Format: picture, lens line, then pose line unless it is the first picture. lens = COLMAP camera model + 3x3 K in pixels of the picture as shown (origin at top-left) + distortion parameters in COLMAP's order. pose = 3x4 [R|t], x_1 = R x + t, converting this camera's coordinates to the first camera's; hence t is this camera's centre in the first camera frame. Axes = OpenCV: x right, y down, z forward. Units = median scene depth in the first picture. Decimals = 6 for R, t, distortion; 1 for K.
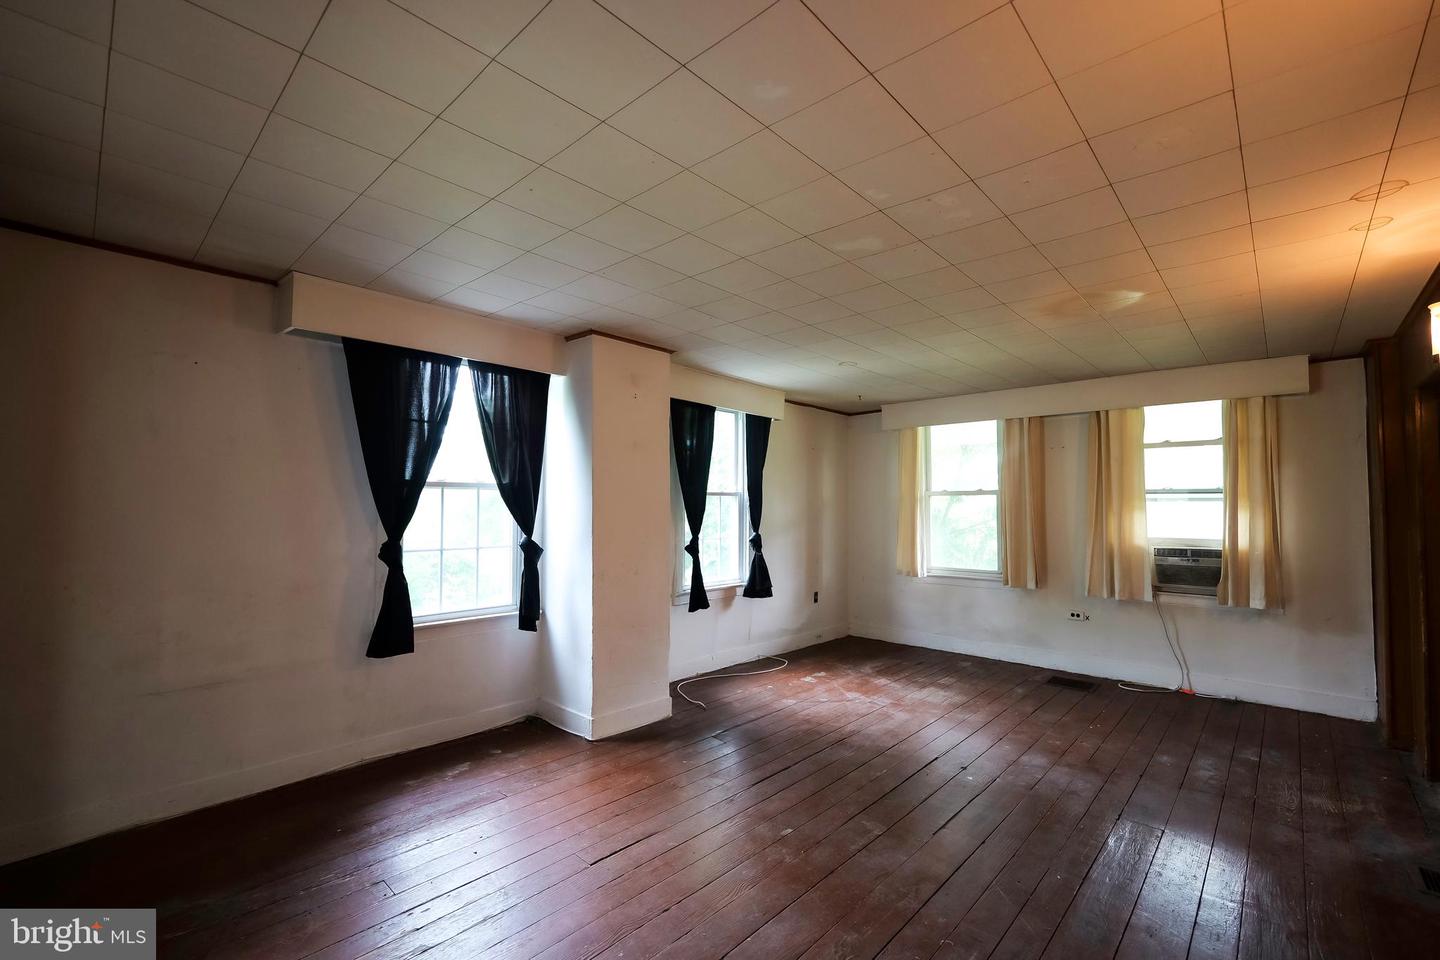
lens RADIAL K [[599.2, 0, 712.2], [0, 599.2, 495.9], [0, 0, 1]] dist [-0.014236, 0.001048]
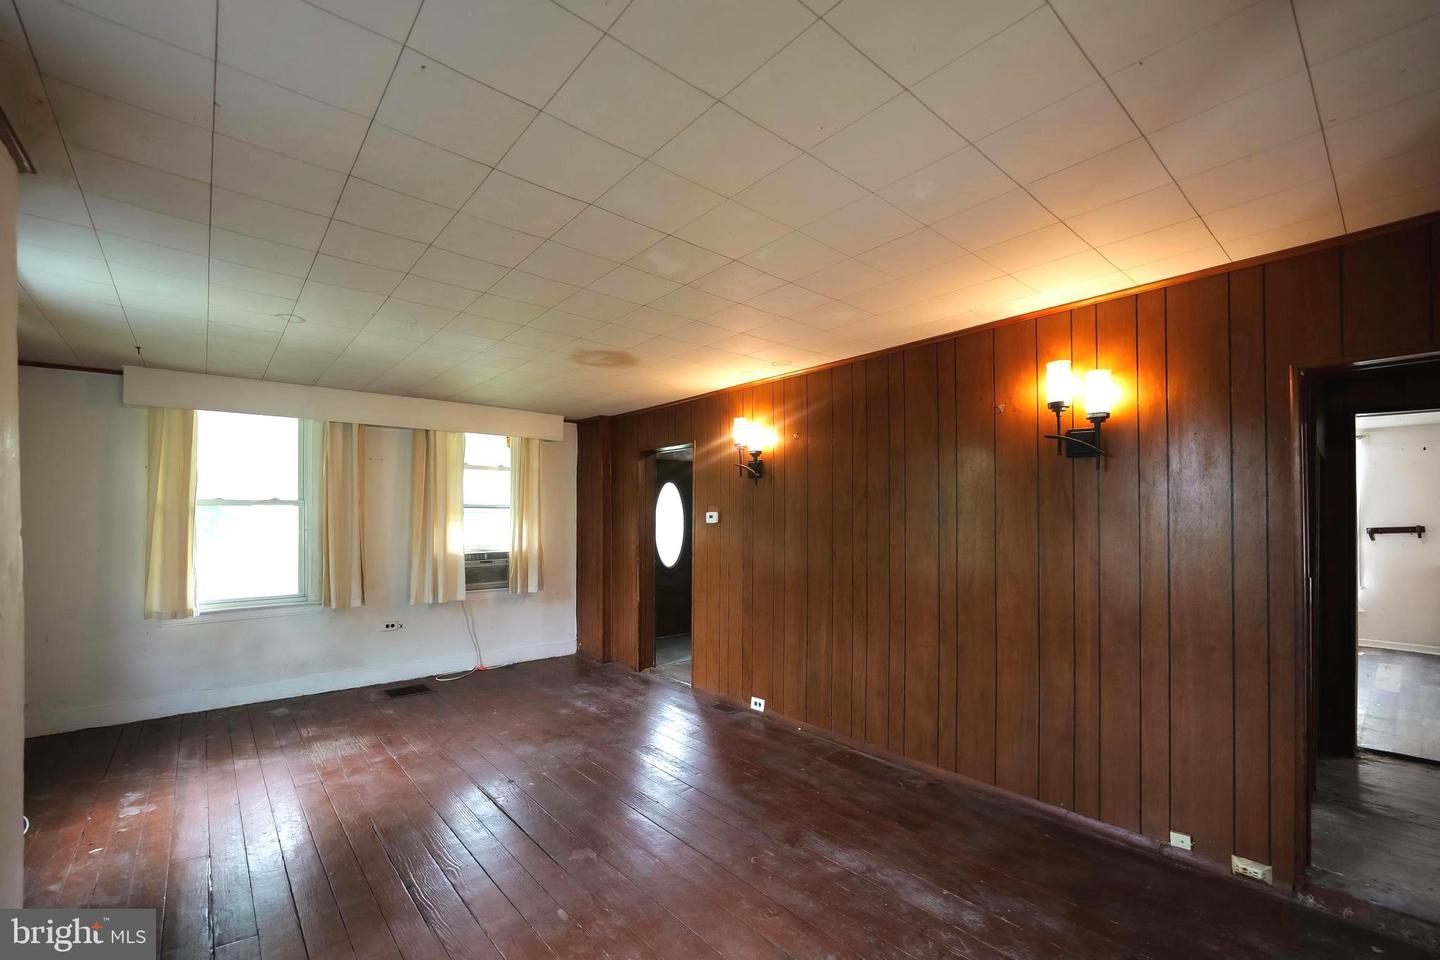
lens RADIAL K [[599.2, 0, 699.3], [0, 599.2, 516.5], [0, 0, 1]] dist [-0.014236, 0.001048]
pose [[0.132046, -0.002511, 0.991240, -0.316709], [-0.015957, 0.999862, 0.004659, 0.000805], [-0.991115, -0.016432, 0.131987, 0.333973]]
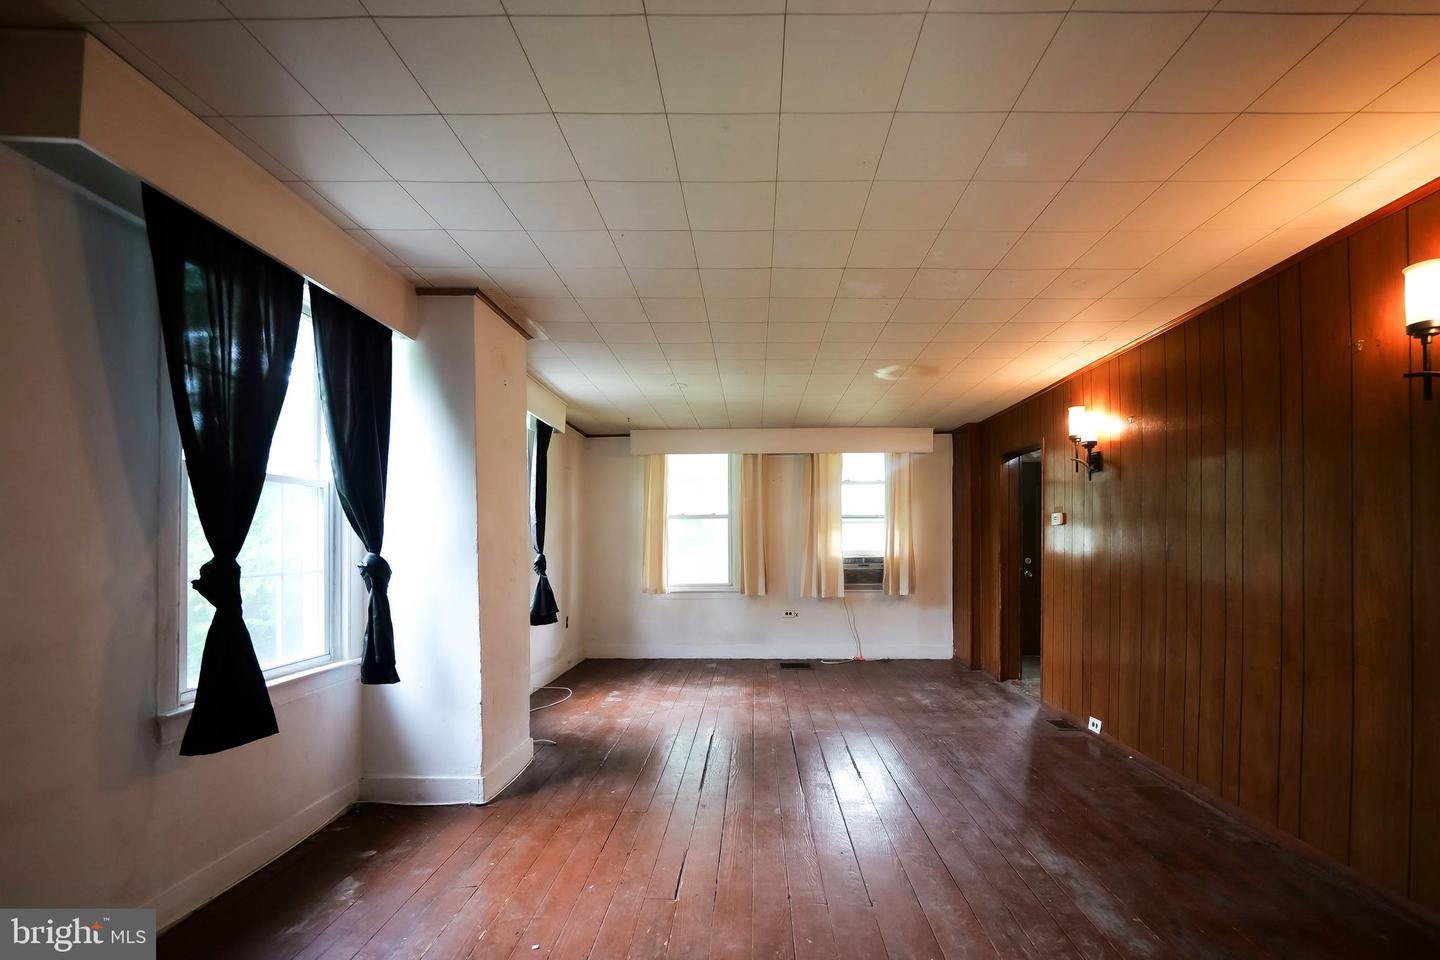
lens RADIAL K [[599.2, 0, 737.2], [0, 599.2, 550.6], [0, 0, 1]] dist [-0.014236, 0.001048]
pose [[0.749707, -0.016259, 0.661570, -0.304556], [-0.006365, 0.999475, 0.031777, 0.024967], [-0.661739, -0.028034, 0.749210, 0.114306]]
